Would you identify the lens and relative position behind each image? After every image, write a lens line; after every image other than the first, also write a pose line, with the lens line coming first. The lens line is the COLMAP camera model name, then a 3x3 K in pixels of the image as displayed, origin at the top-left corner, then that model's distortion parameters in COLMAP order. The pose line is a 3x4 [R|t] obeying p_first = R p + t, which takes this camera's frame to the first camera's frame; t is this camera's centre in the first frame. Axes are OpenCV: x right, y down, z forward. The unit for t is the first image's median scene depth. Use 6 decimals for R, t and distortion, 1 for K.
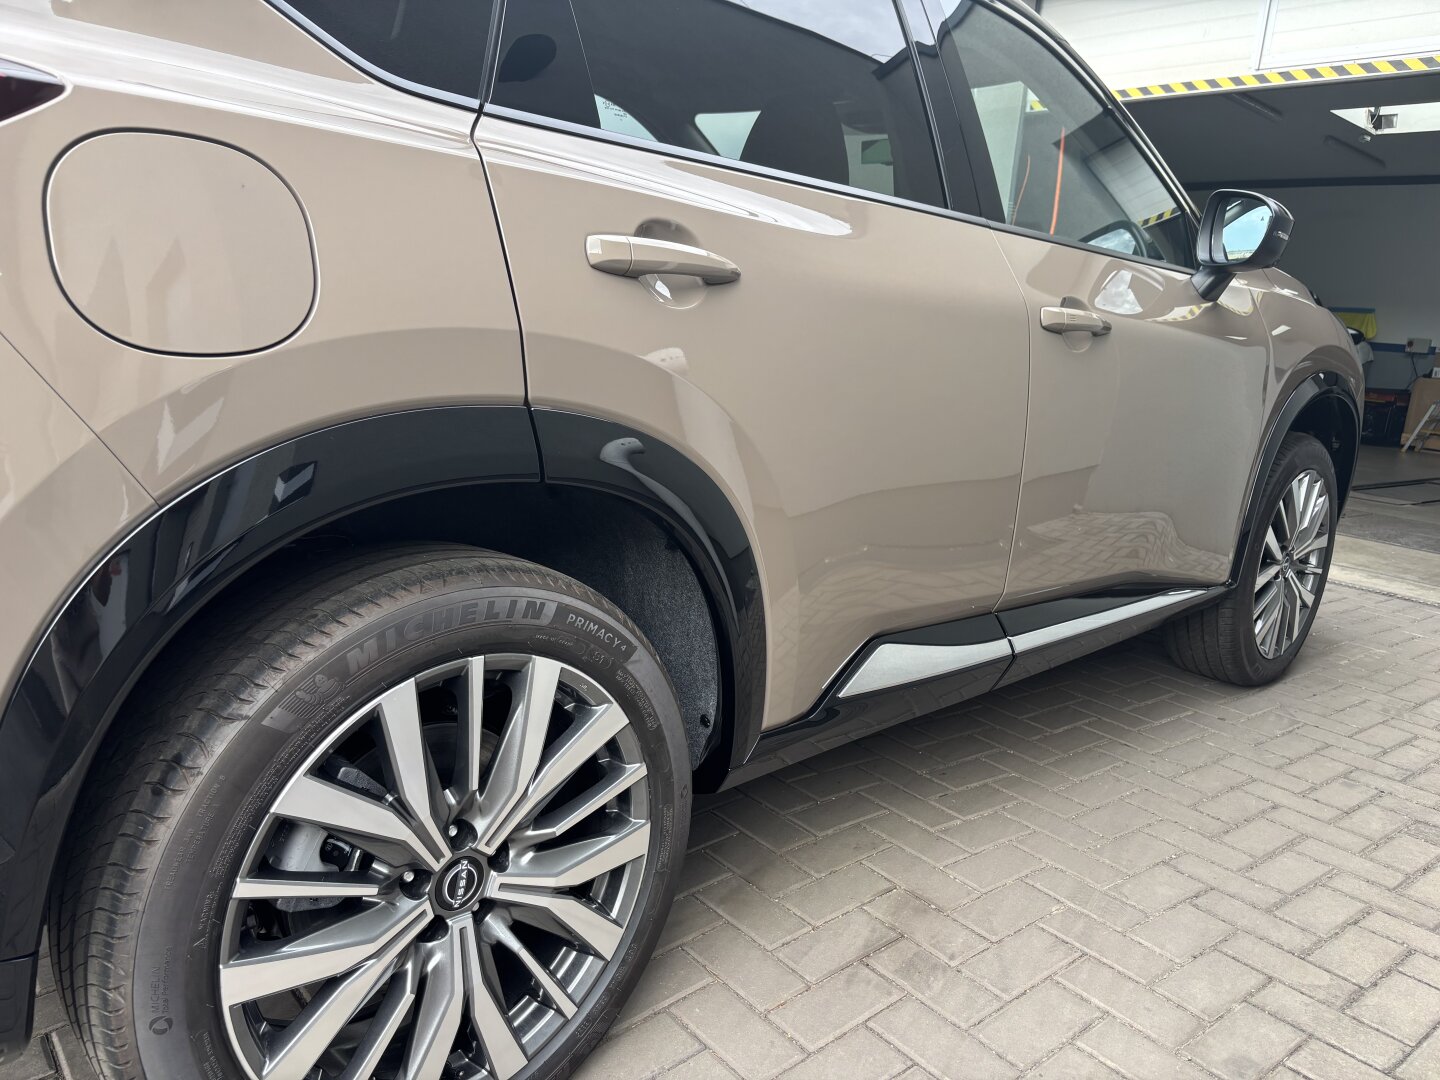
lens RADIAL K [[1113.4, 0, 721.8], [0, 1113.4, 531.6], [0, 0, 1]] dist [0.039133, -0.046644]
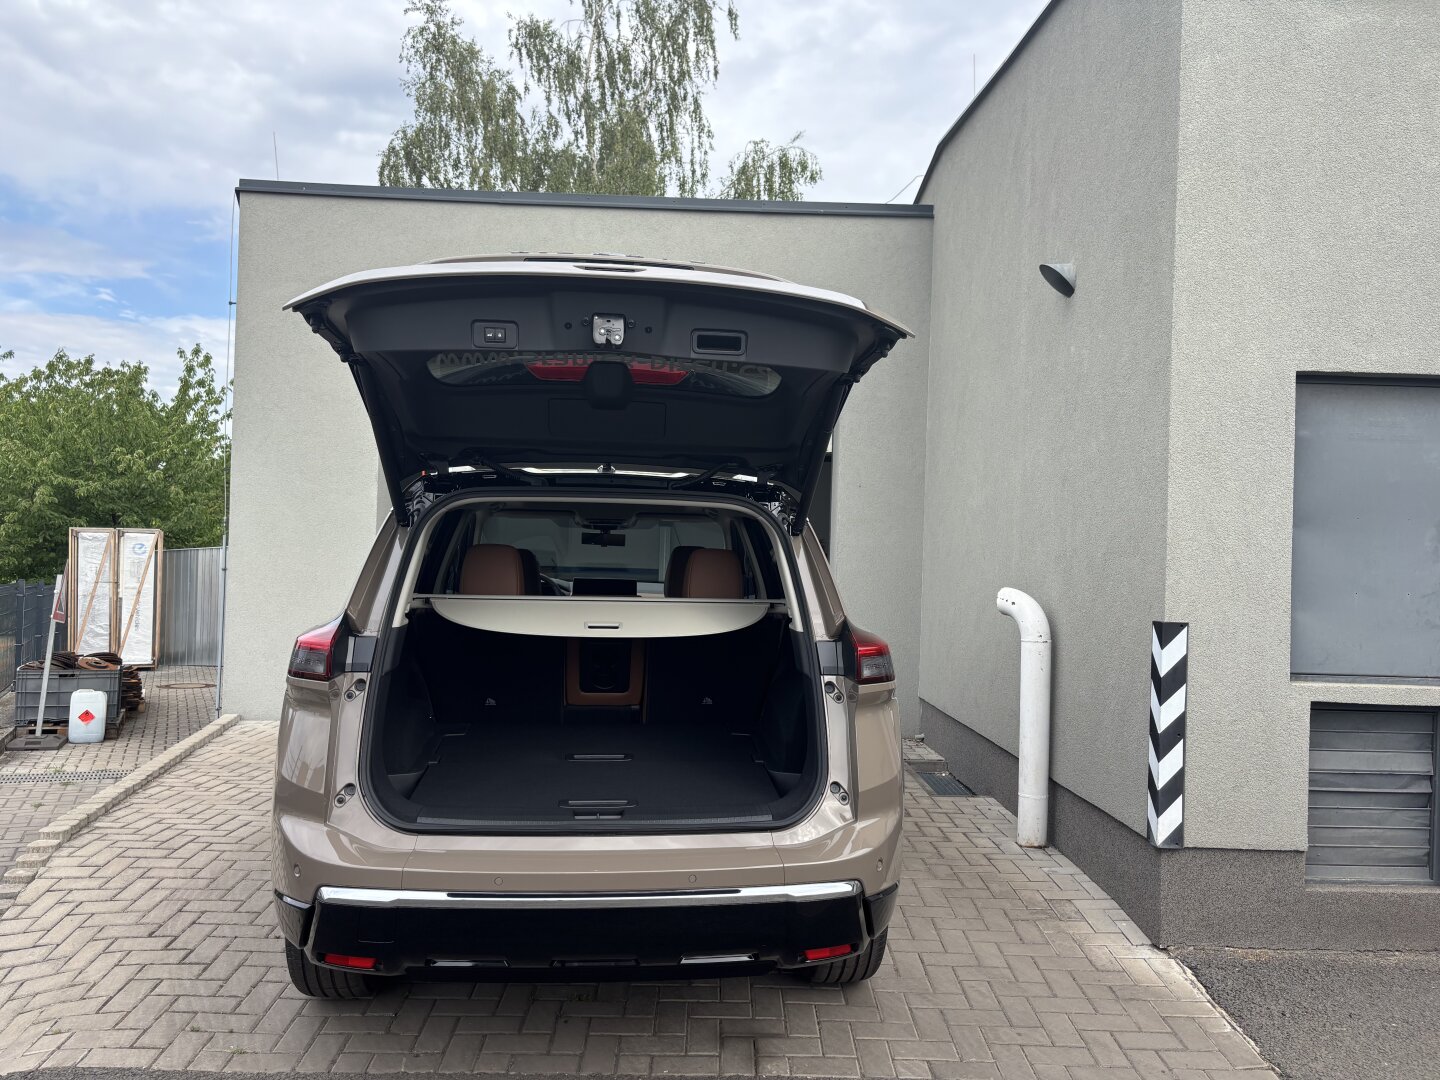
lens RADIAL K [[1113.4, 0, 715.2], [0, 1113.4, 545.6], [0, 0, 1]] dist [0.039133, -0.046644]
pose [[0.619812, -0.054765, 0.782837, -1.498541], [0.178129, 0.981341, -0.072382, -0.200462], [-0.764267, 0.184309, 0.618002, -0.376026]]
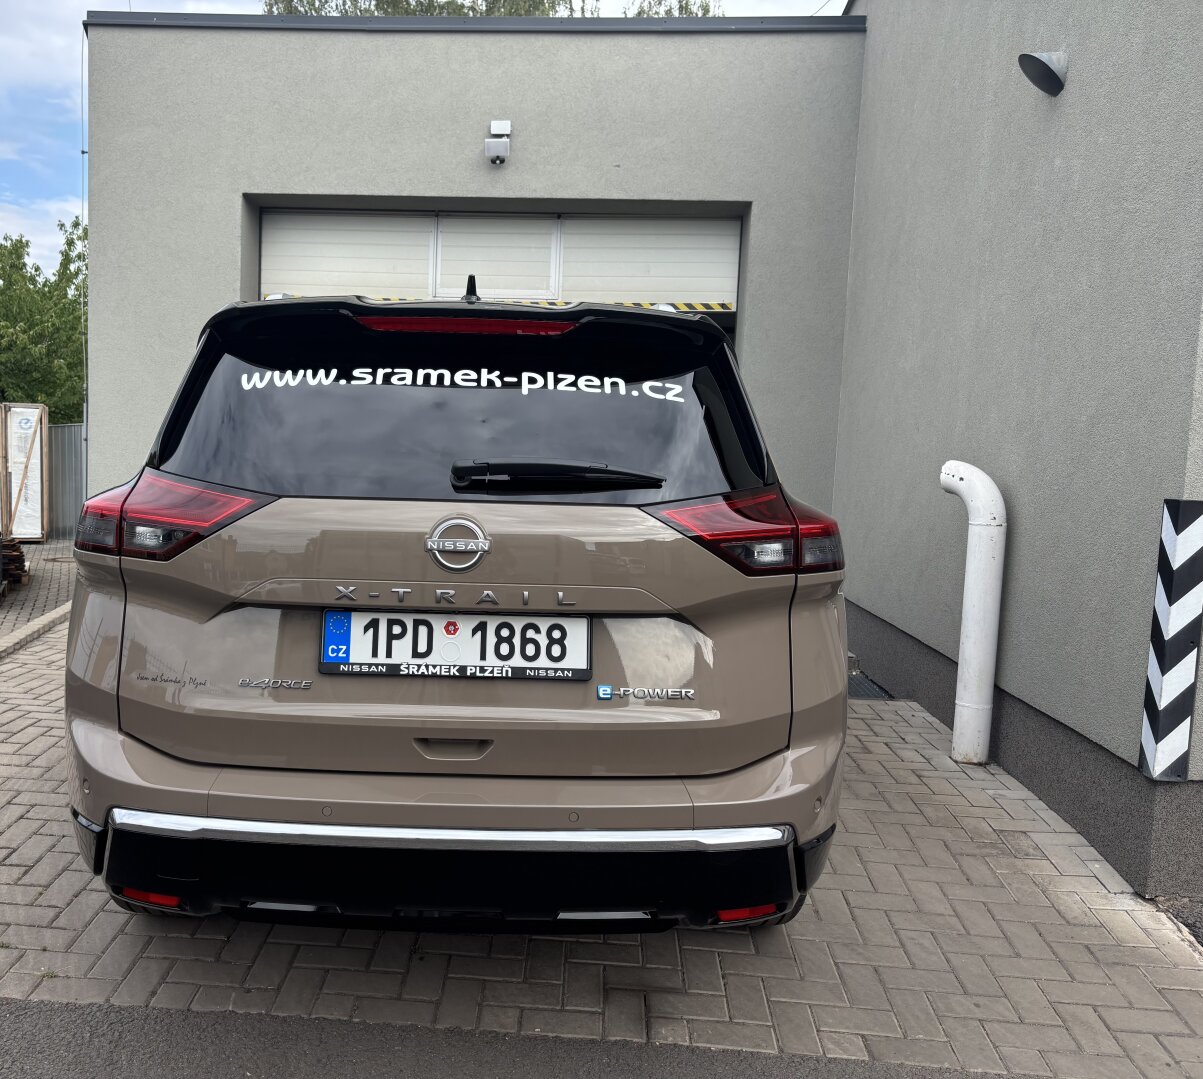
lens RADIAL K [[1109.4, 0, 477.7], [0, 1109.4, 545.4], [0, 0, 1]] dist [0.019116, 0.000000]
pose [[0.700289, -0.124772, 0.702871, -1.276768], [0.163925, 0.986403, 0.011781, -0.187802], [-0.694784, 0.106968, 0.711220, -0.180702]]
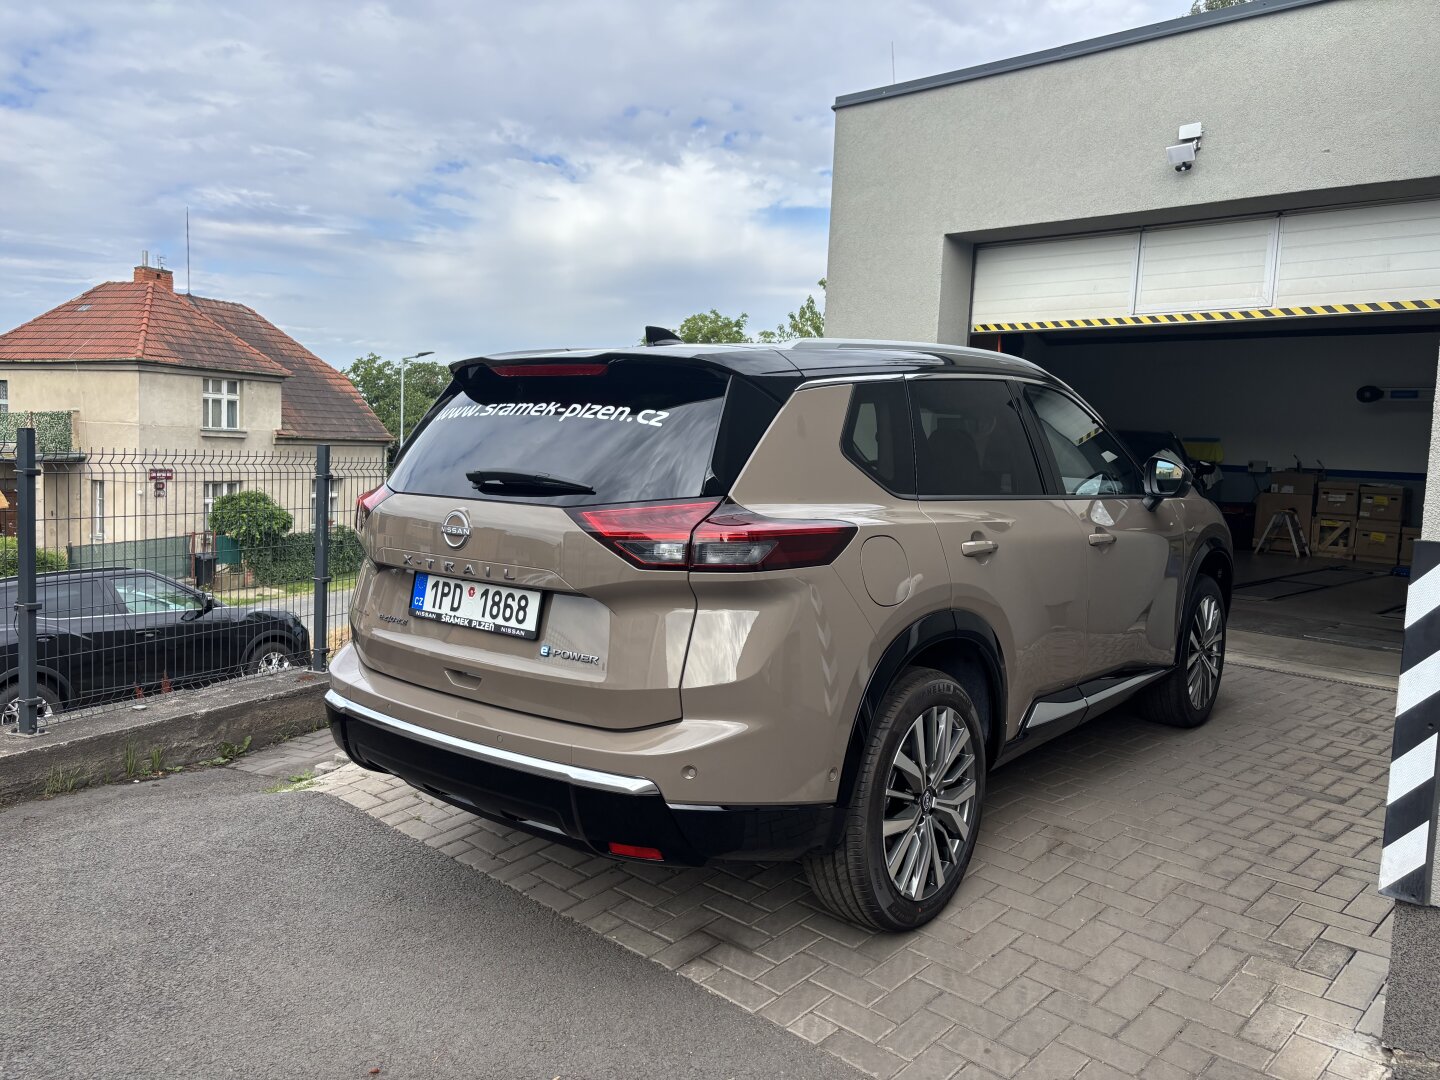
lens RADIAL K [[1113.4, 0, 718.4], [0, 1113.4, 536.3], [0, 0, 1]] dist [0.039133, -0.046644]
pose [[0.993422, -0.055347, 0.100245, -0.493710], [0.065480, 0.992751, -0.100786, -0.027893], [-0.093940, 0.106687, 0.989845, -0.805143]]
